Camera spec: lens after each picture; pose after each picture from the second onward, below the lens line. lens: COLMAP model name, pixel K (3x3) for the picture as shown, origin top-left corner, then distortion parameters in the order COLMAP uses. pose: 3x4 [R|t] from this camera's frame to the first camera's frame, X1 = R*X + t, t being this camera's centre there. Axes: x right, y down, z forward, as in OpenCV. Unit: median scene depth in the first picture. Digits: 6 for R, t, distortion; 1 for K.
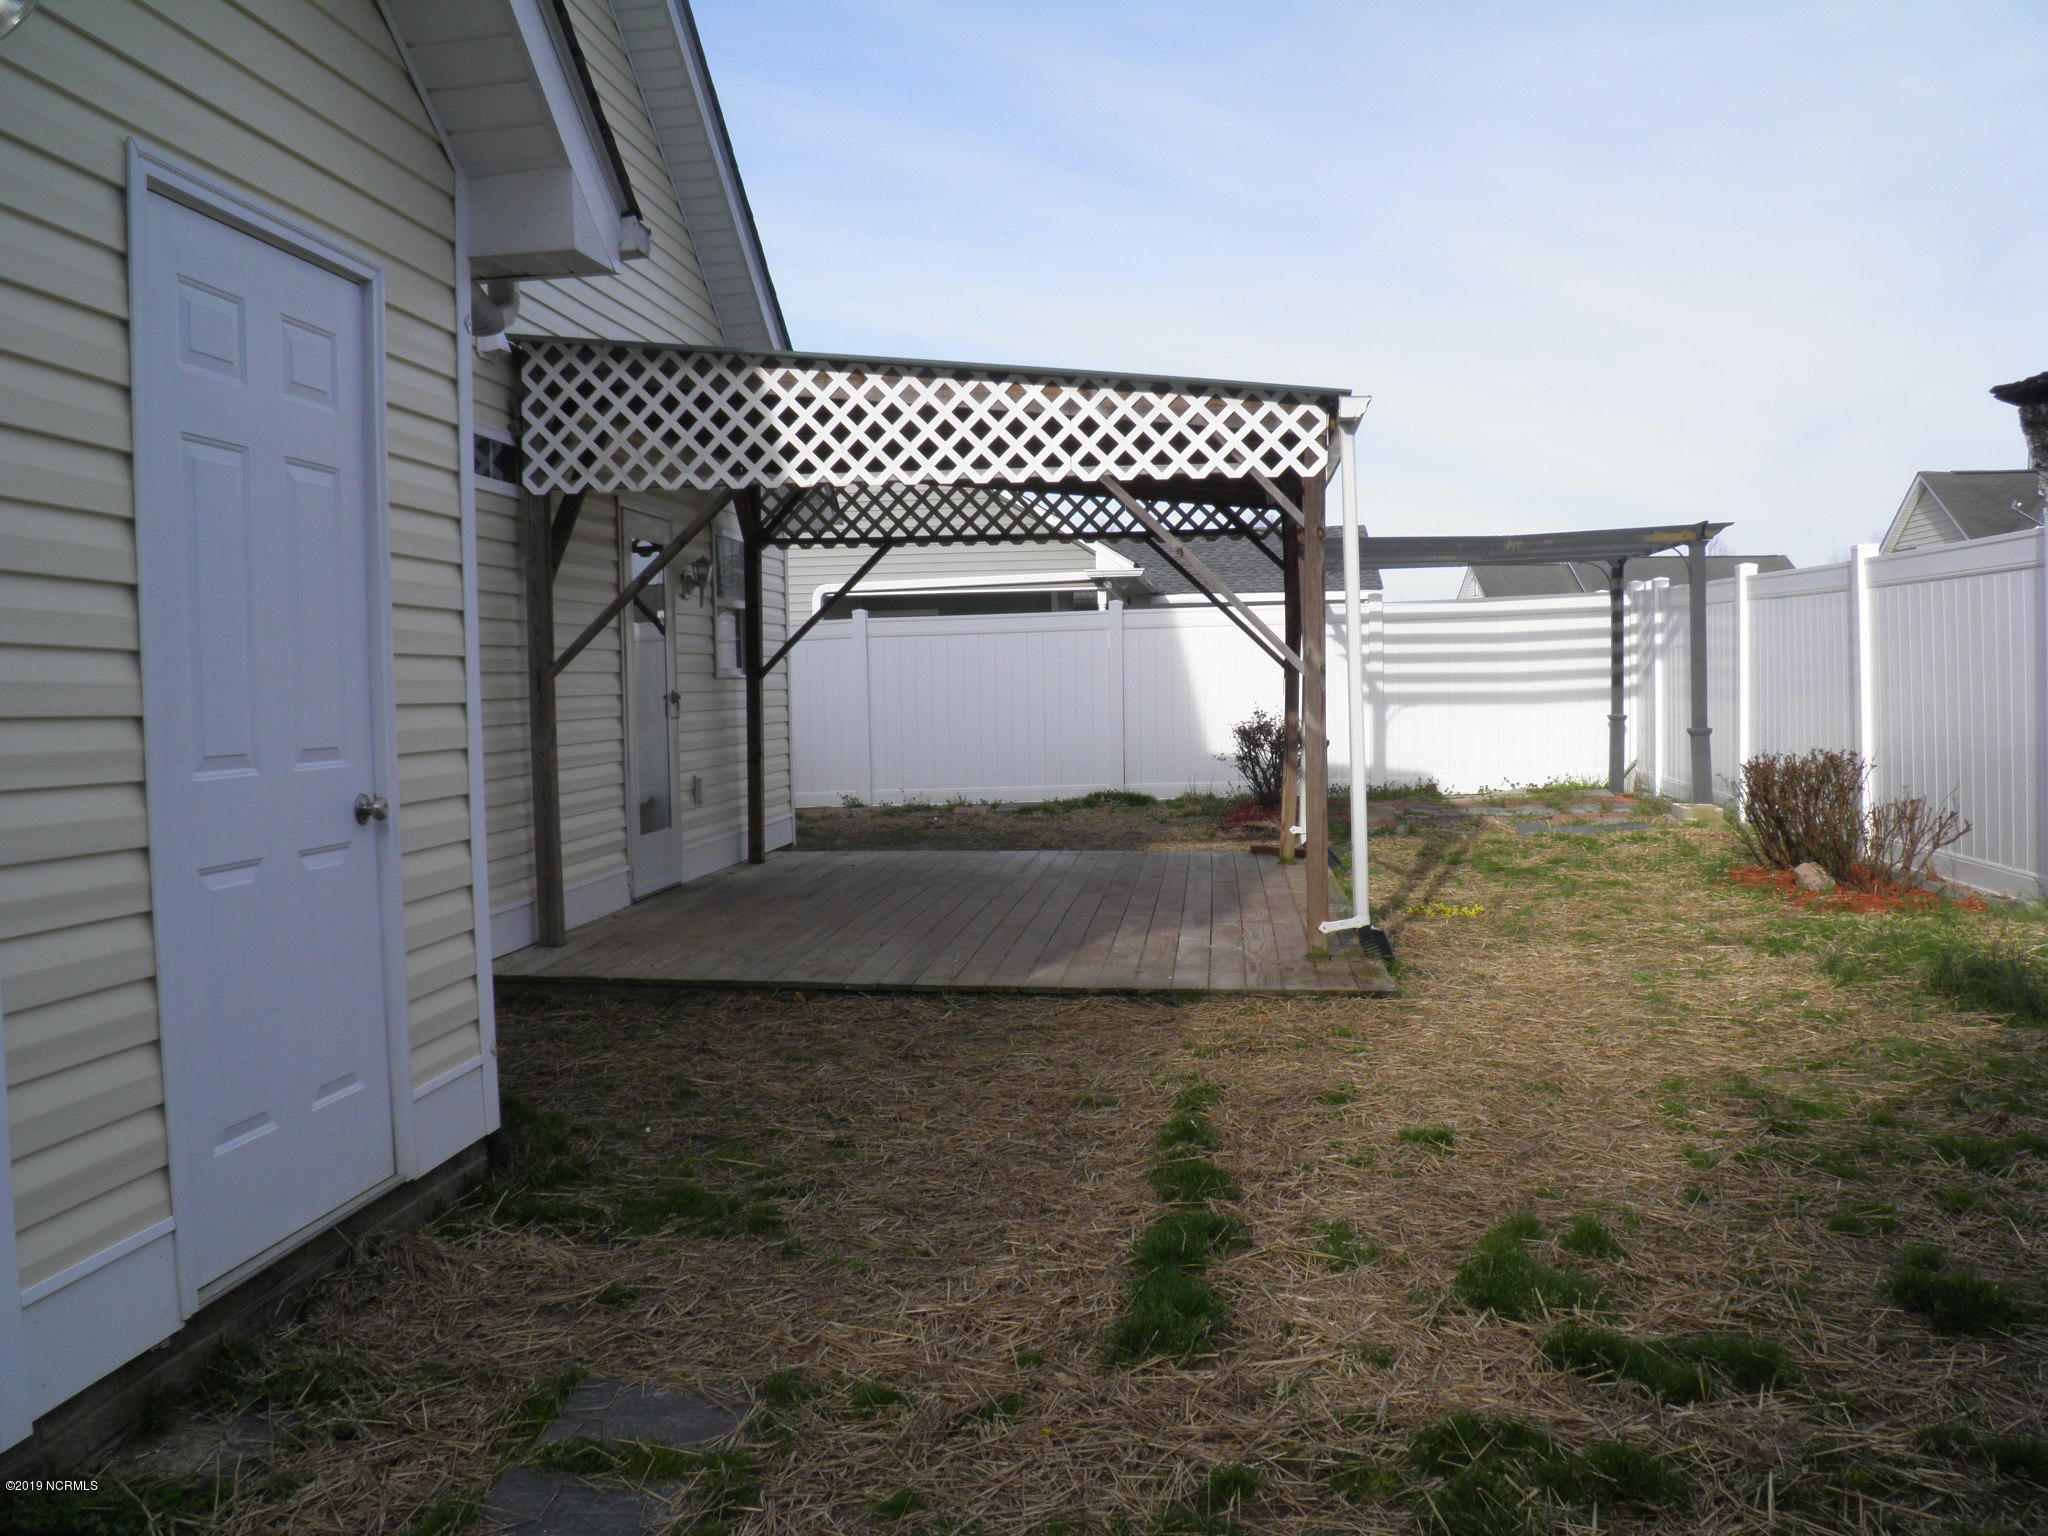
lens RADIAL K [[1695.6, 0, 1038.0], [0, 1695.6, 775.6], [0, 0, 1]] dist [-0.150232, 0.106681]
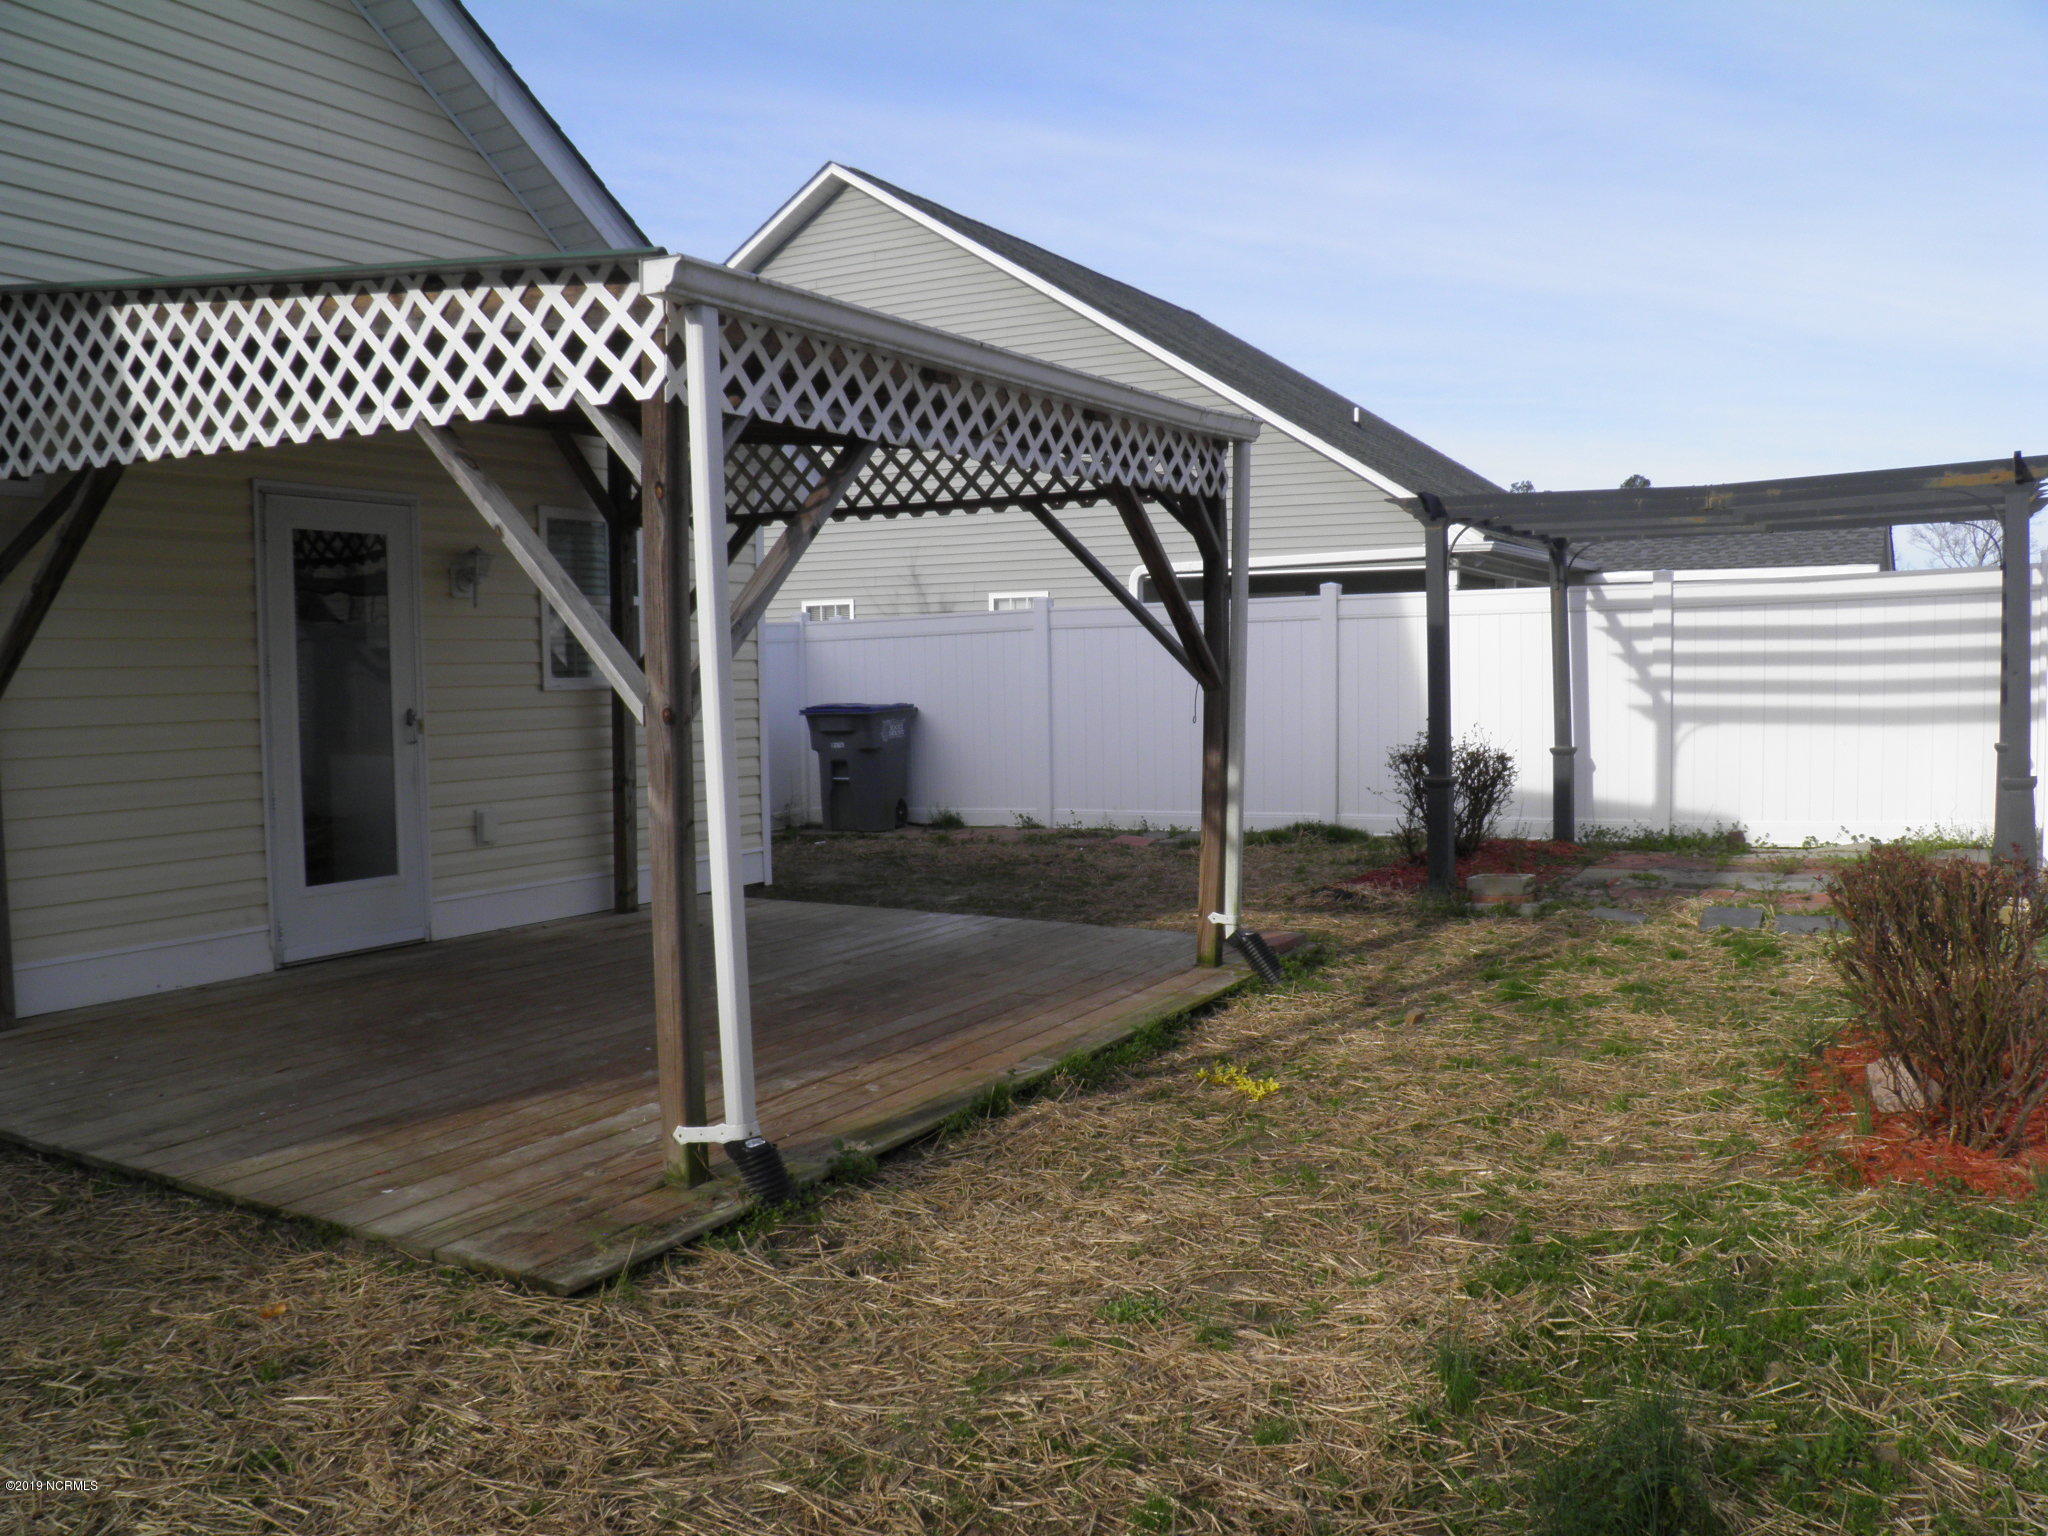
lens RADIAL K [[1695.6, 0, 1038.0], [0, 1695.6, 775.6], [0, 0, 1]] dist [-0.150232, 0.106681]
pose [[0.919656, 0.031857, -0.391431, 0.517570], [-0.026298, 0.999463, 0.019555, -0.055711], [0.391844, -0.007690, 0.919999, 0.484714]]
